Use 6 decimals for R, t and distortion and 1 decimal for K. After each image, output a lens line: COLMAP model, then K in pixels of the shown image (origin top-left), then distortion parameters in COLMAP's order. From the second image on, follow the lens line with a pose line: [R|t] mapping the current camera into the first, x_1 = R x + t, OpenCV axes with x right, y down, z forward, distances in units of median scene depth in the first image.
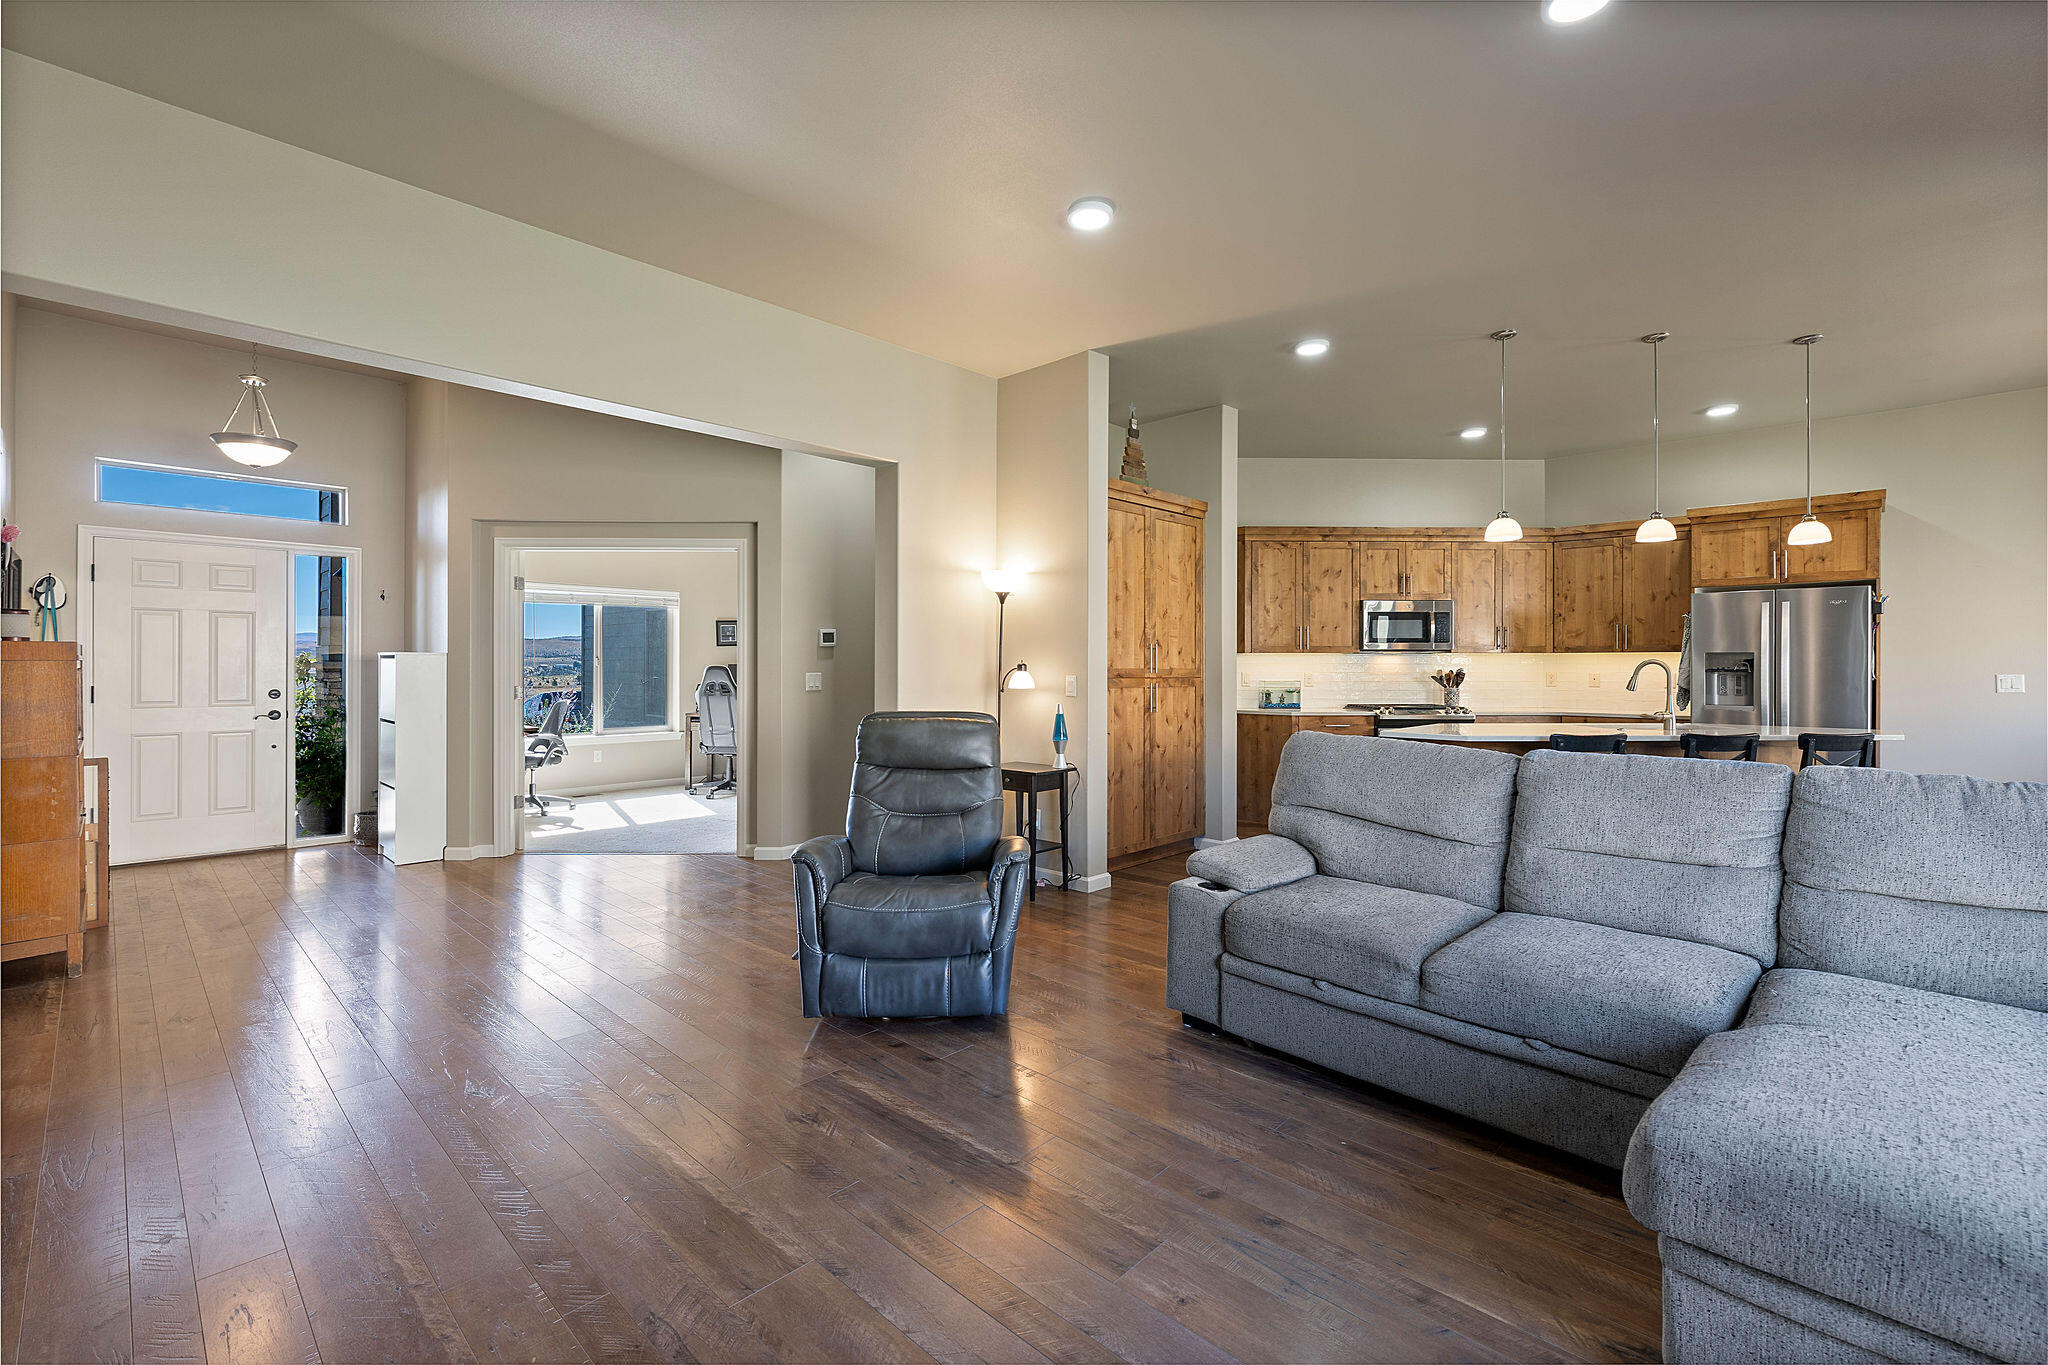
lens RADIAL K [[878.9, 0, 1025.5], [0, 878.9, 663.5], [0, 0, 1]] dist [-0.000042, 0.000056]
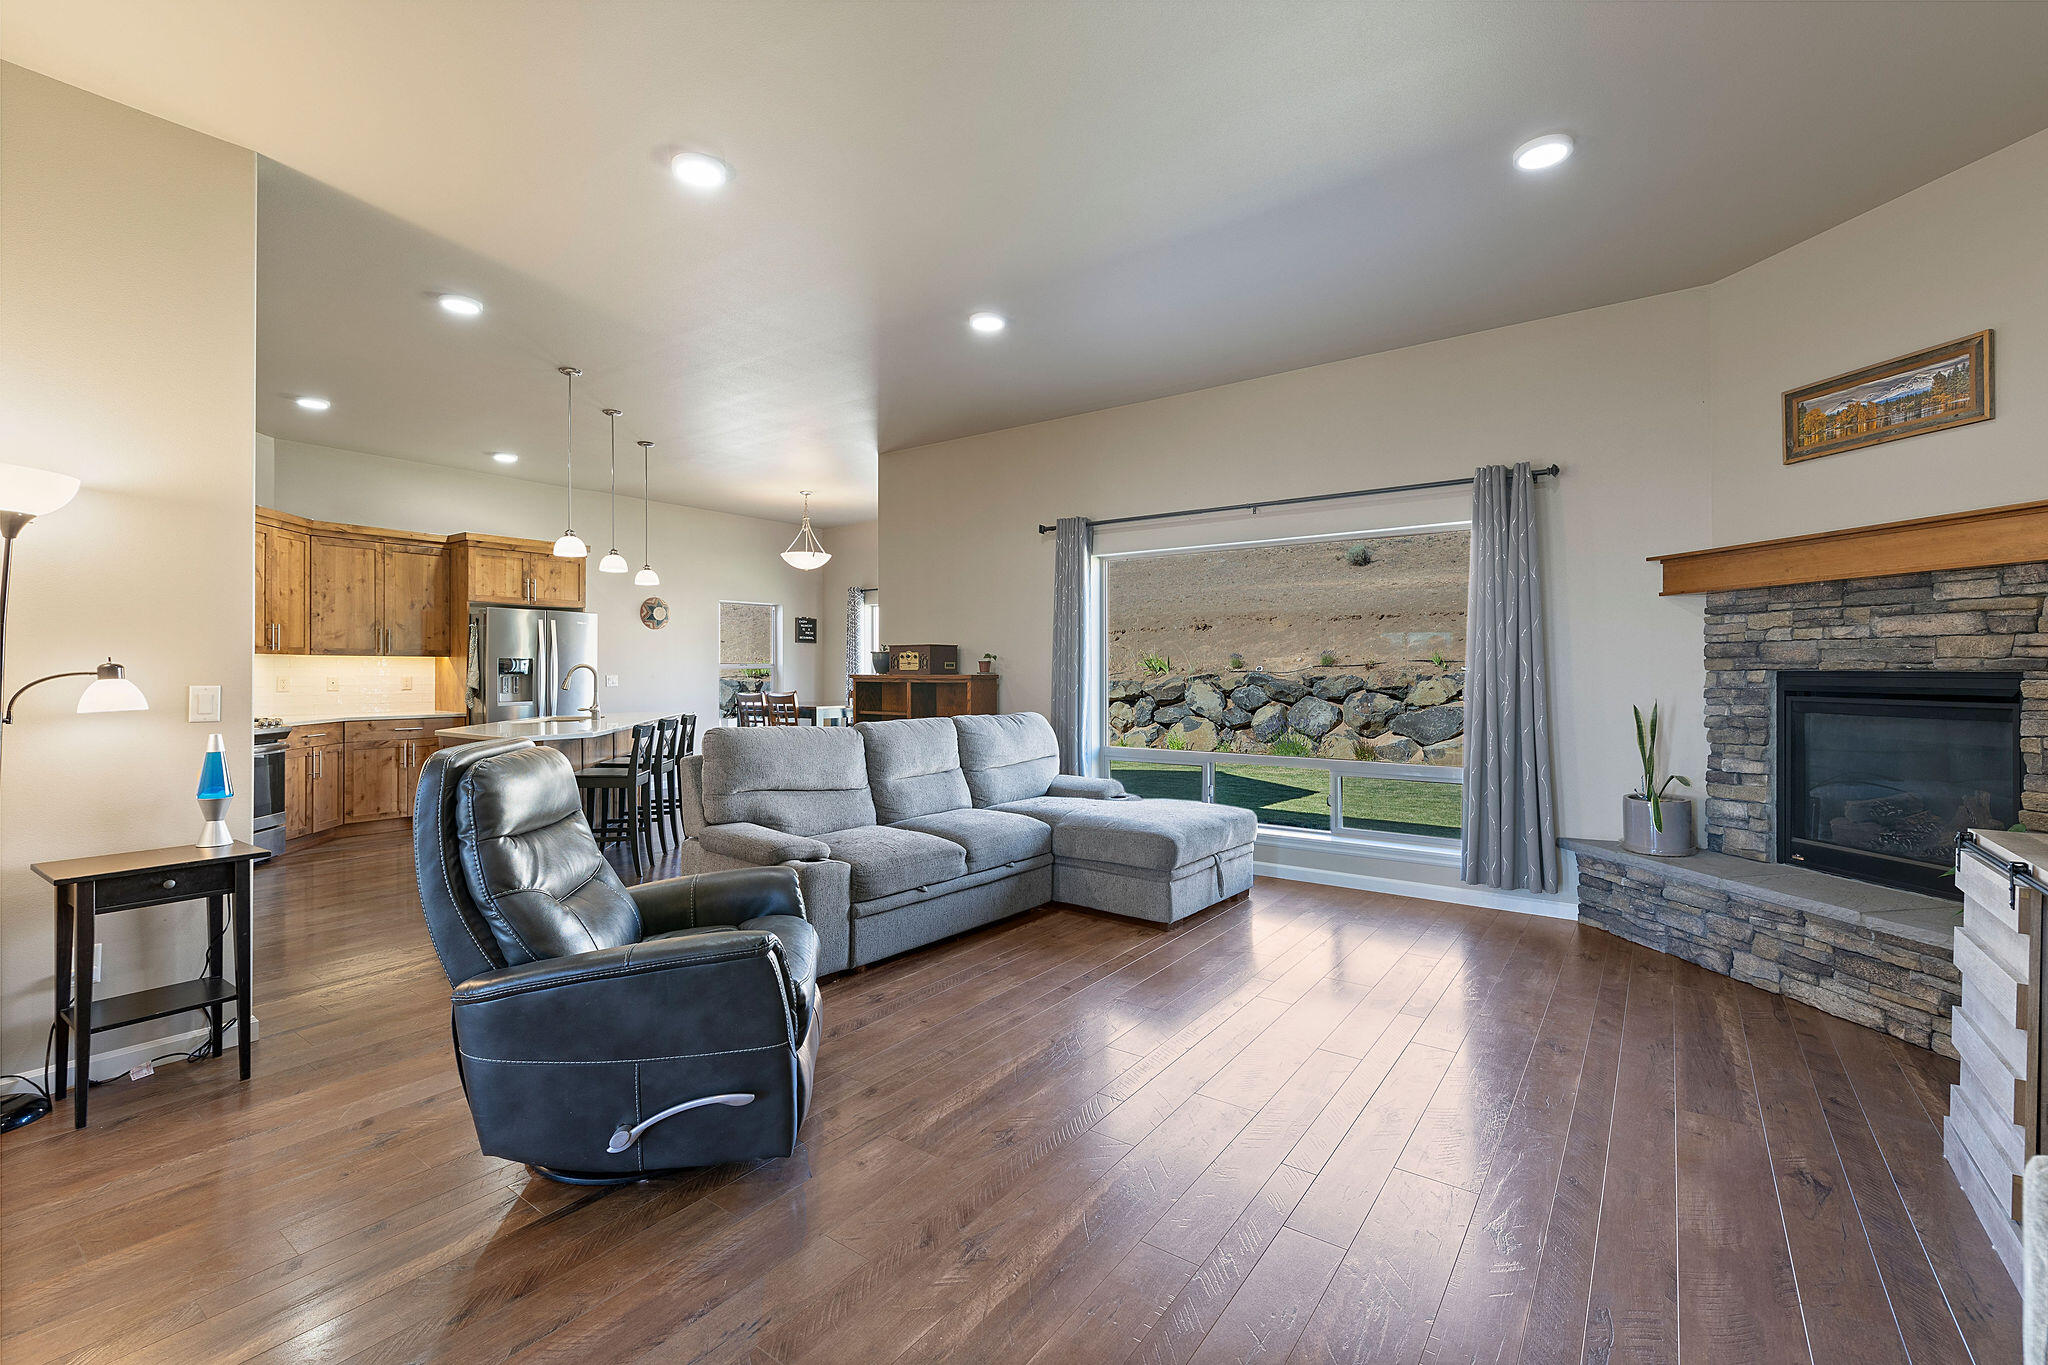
lens RADIAL K [[875.1, 0, 1028.4], [0, 875.1, 668.1], [0, 0, 1]] dist [-0.001733, -0.000266]
pose [[-0.130675, 0.002450, 0.991422, -0.440497], [-0.003265, 0.999990, -0.002902, 0.001822], [-0.991420, -0.003616, -0.130665, 0.401686]]
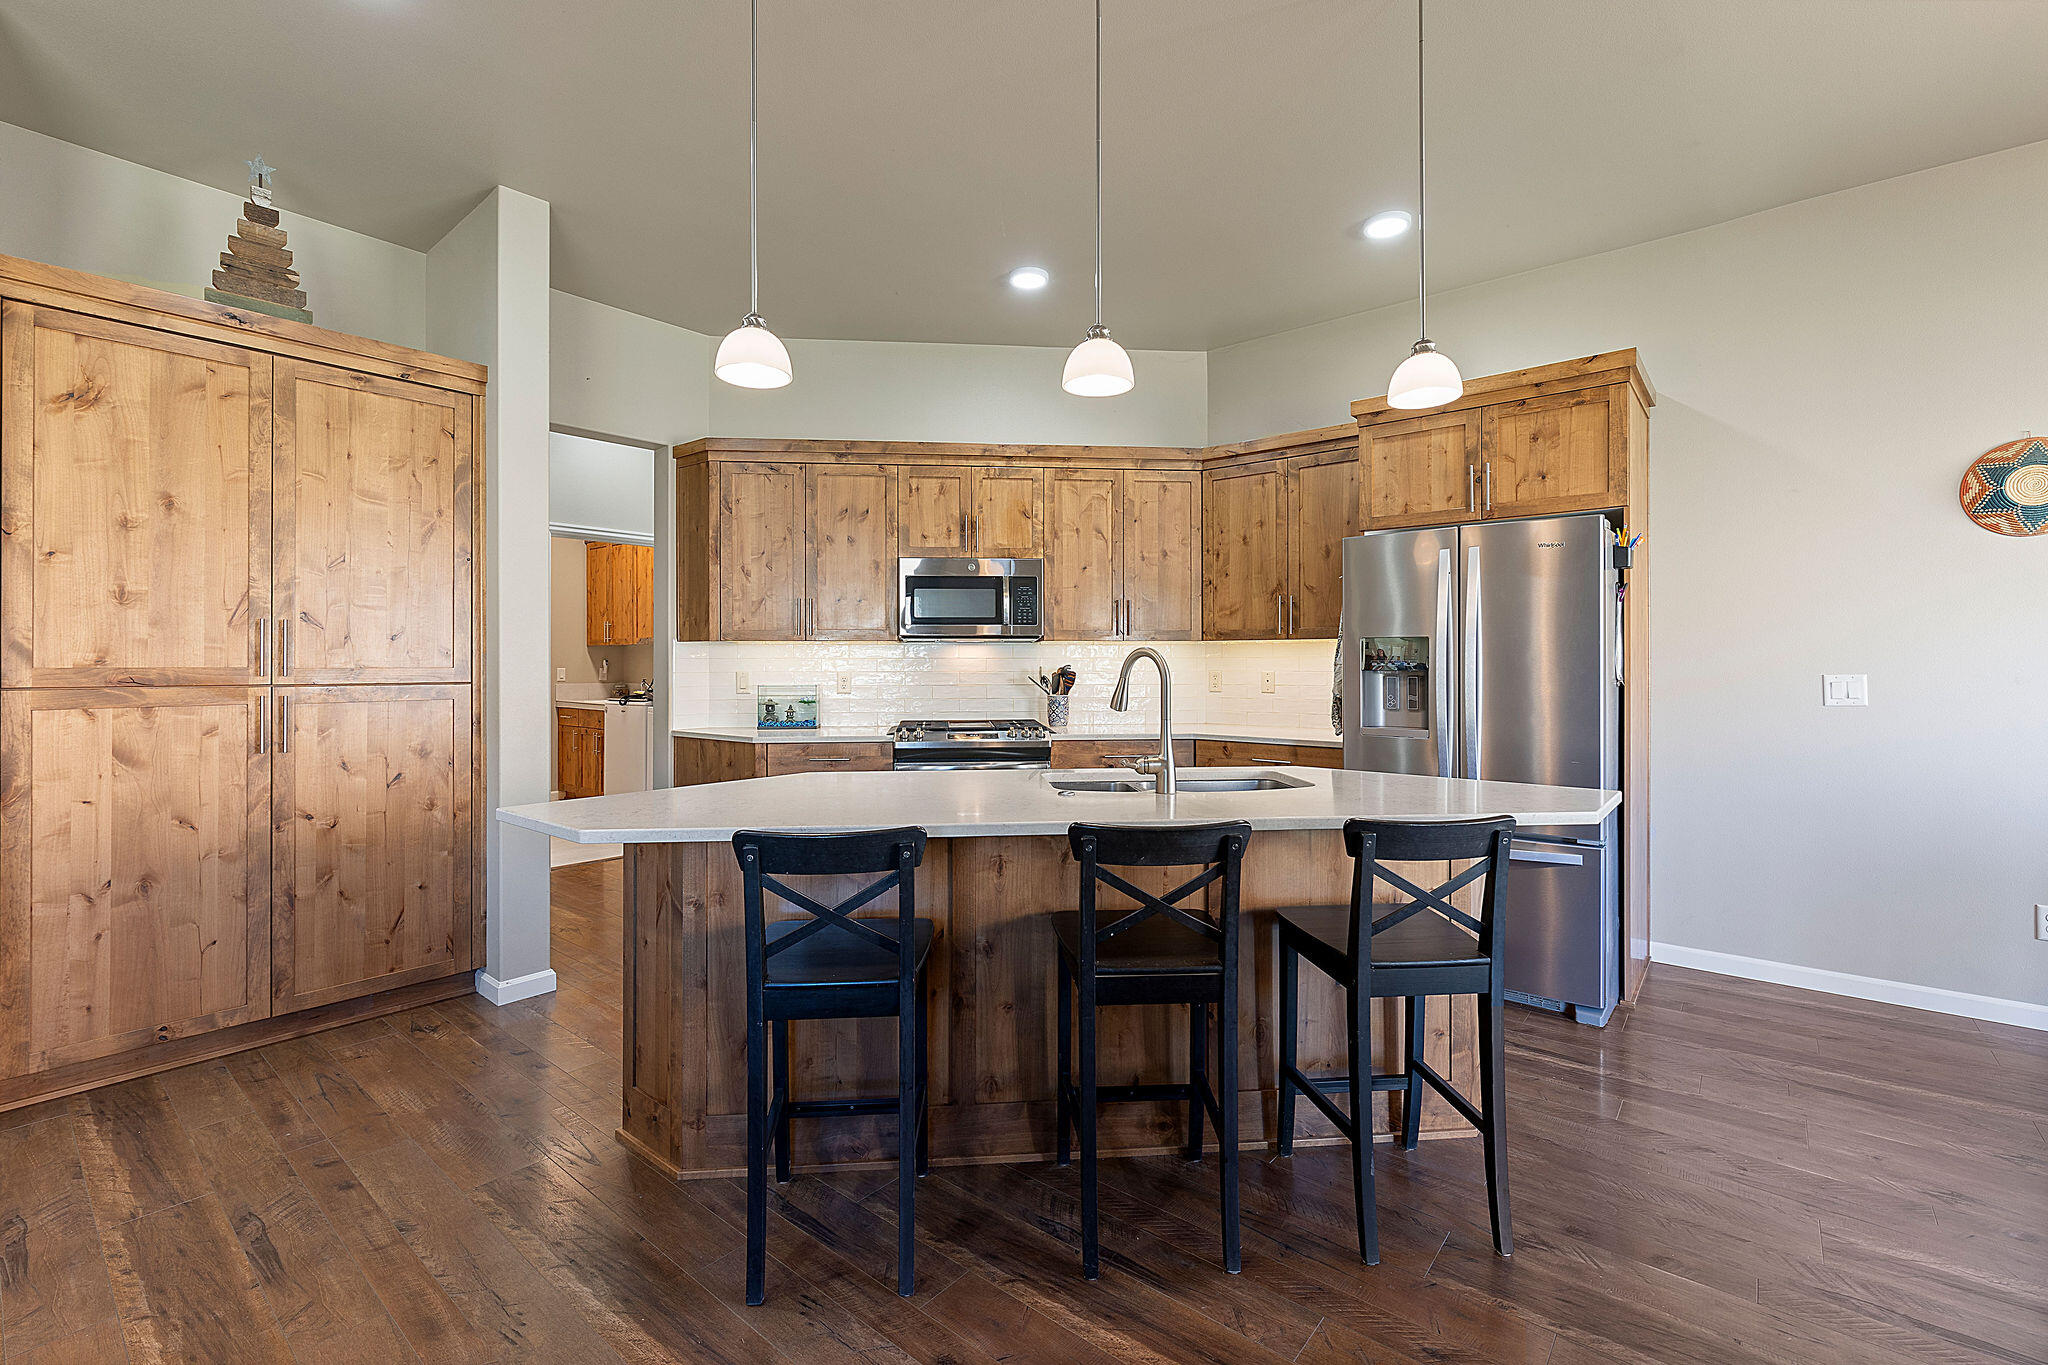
lens RADIAL K [[878.9, 0, 1025.5], [0, 878.9, 663.5], [0, 0, 1]] dist [-0.000042, 0.000056]
pose [[0.998038, -0.001436, 0.062590, 0.463367], [0.001093, 0.999984, 0.005511, 0.001061], [-0.062597, -0.005432, 0.998024, 0.386258]]
